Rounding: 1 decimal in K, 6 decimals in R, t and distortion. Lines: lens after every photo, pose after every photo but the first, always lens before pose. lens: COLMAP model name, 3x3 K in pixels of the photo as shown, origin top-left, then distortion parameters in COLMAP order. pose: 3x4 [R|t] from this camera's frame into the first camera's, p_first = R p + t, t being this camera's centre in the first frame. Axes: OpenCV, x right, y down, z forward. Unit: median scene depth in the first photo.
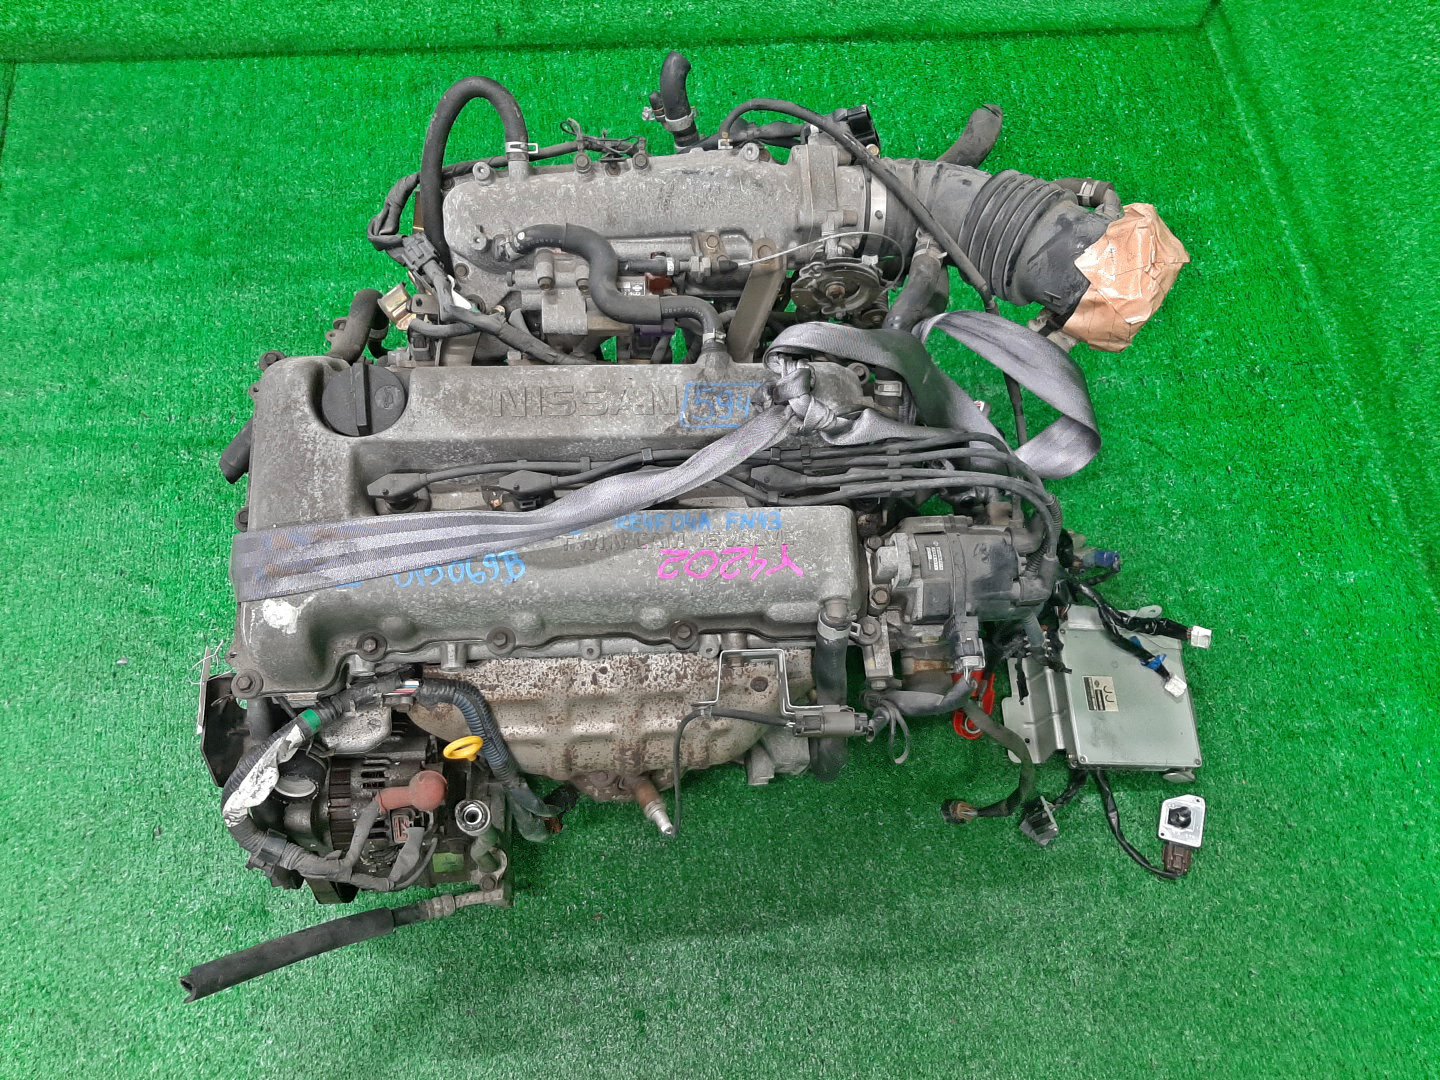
lens RADIAL K [[1127.8, 0, 726.3], [0, 1127.8, 542.3], [0, 0, 1]] dist [0.057933, -0.110177]
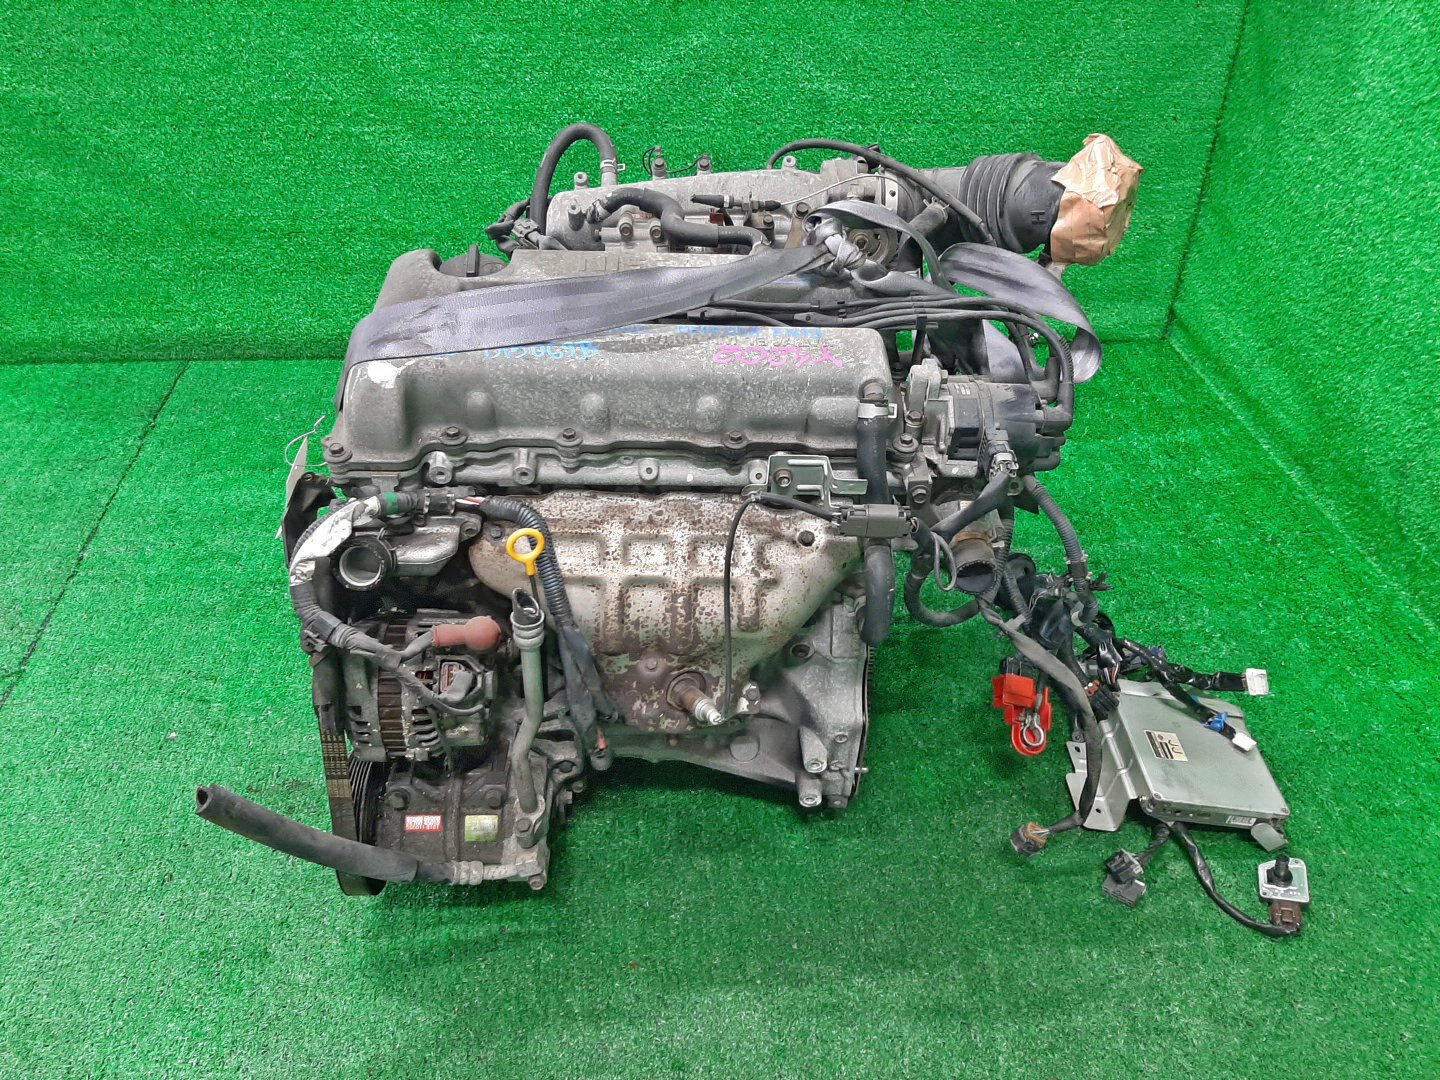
lens RADIAL K [[1127.8, 0, 726.3], [0, 1127.8, 542.3], [0, 0, 1]] dist [0.057933, -0.110177]
pose [[0.999302, -0.010829, -0.035757, -0.006026], [-0.008511, 0.865920, -0.500110, 0.486738], [0.036379, 0.500066, 0.865223, 0.071648]]
